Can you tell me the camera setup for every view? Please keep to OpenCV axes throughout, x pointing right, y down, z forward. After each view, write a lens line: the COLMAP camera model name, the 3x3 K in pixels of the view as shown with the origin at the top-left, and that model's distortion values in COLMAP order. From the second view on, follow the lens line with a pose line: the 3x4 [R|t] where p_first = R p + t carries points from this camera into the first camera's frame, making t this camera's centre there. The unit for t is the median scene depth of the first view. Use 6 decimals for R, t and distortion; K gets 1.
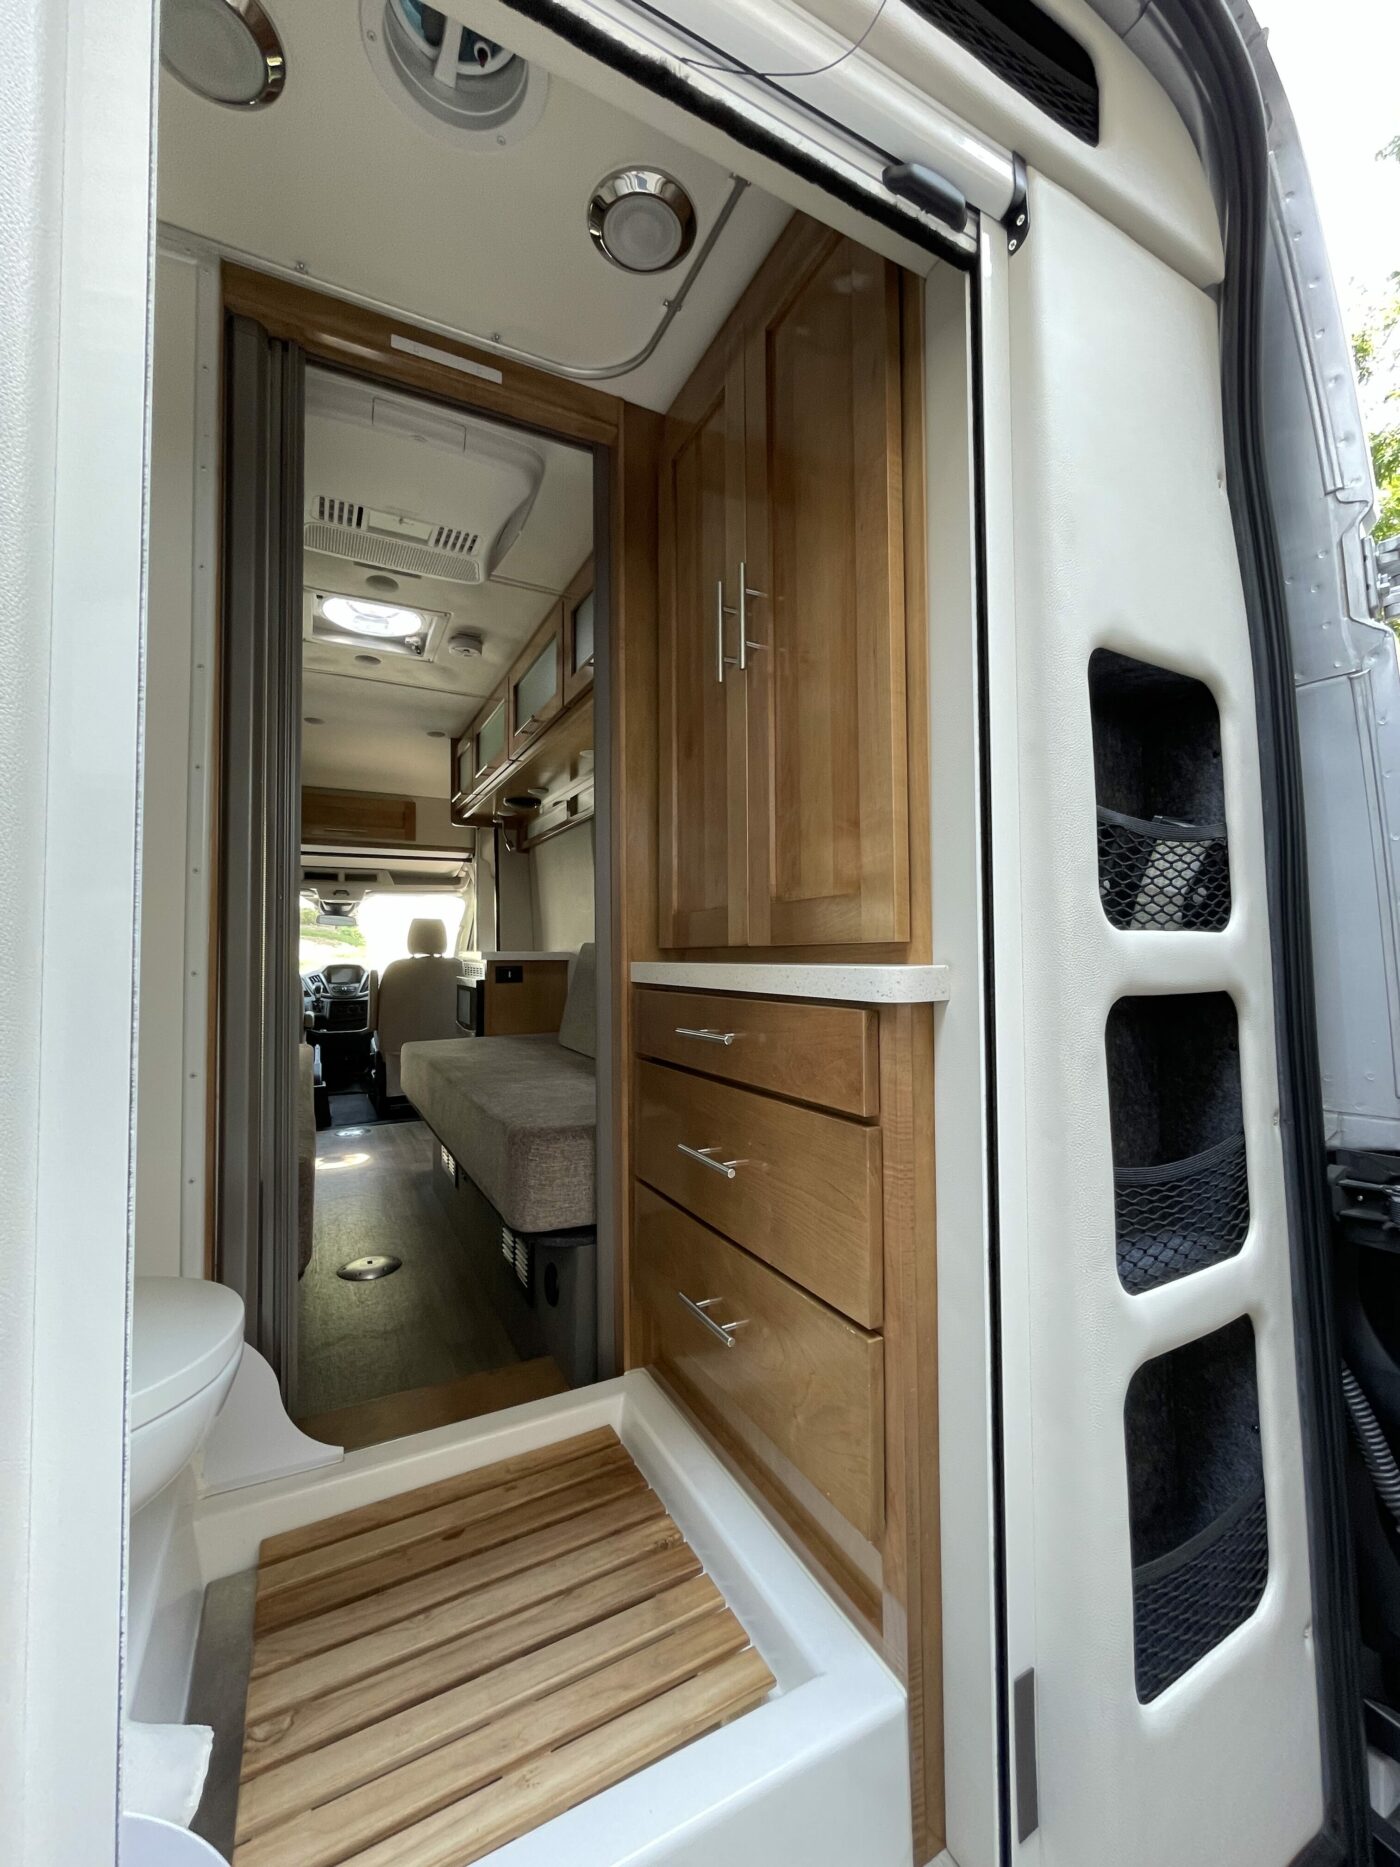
lens RADIAL K [[756.3, 0, 704.1], [0, 756.3, 924.4], [0, 0, 1]] dist [0.000421, -0.000125]
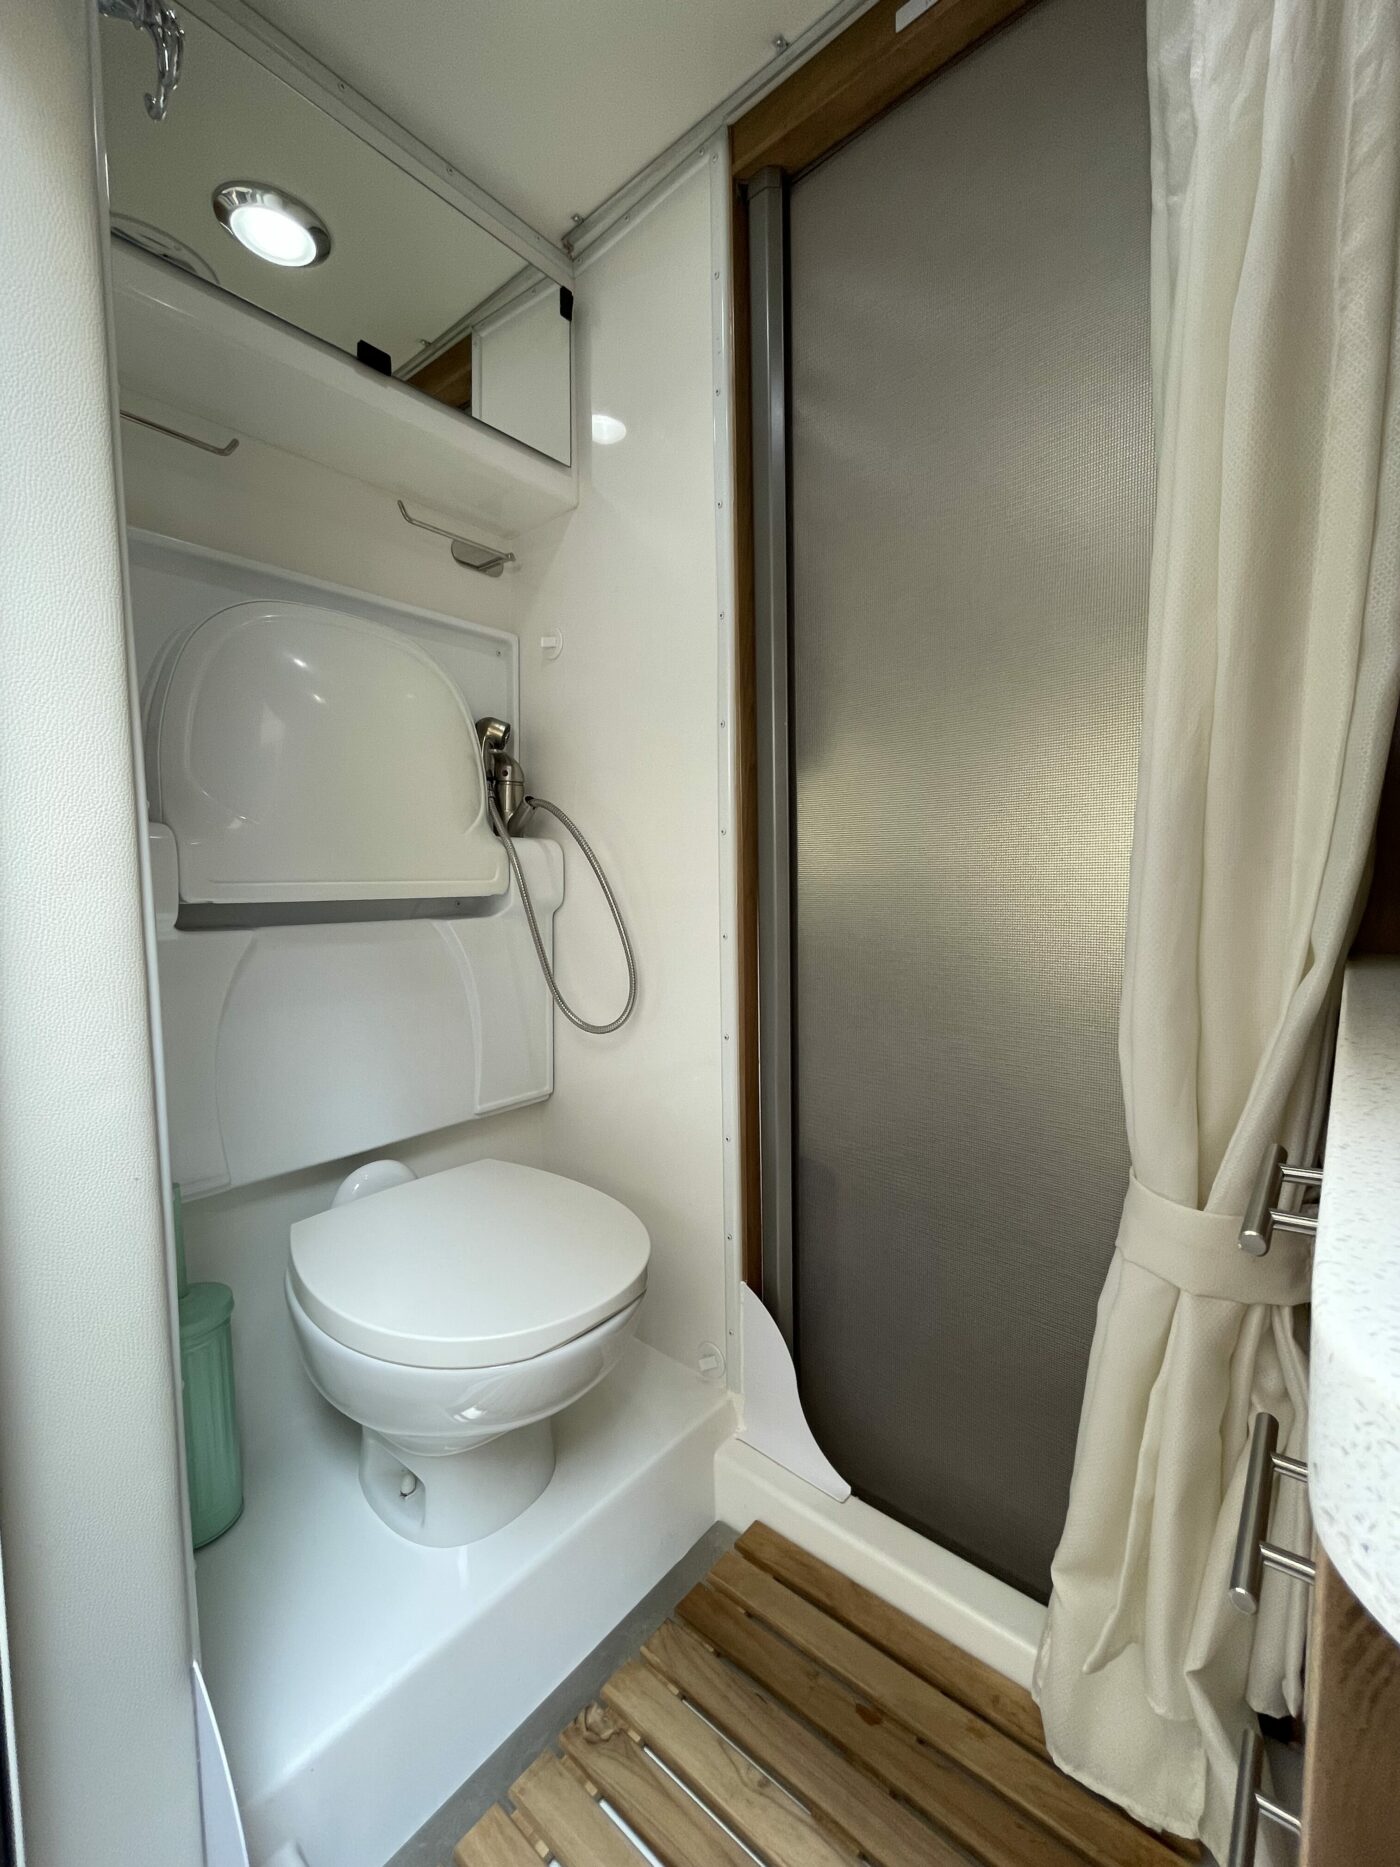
lens RADIAL K [[756.3, 0, 702.8], [0, 756.3, 933.9], [0, 0, 1]] dist [0.000421, -0.000125]
pose [[0.377492, 0.060999, -0.924002, 0.248386], [0.052141, 0.994845, 0.086978, -0.027305], [0.924544, -0.081011, 0.372365, 0.644335]]
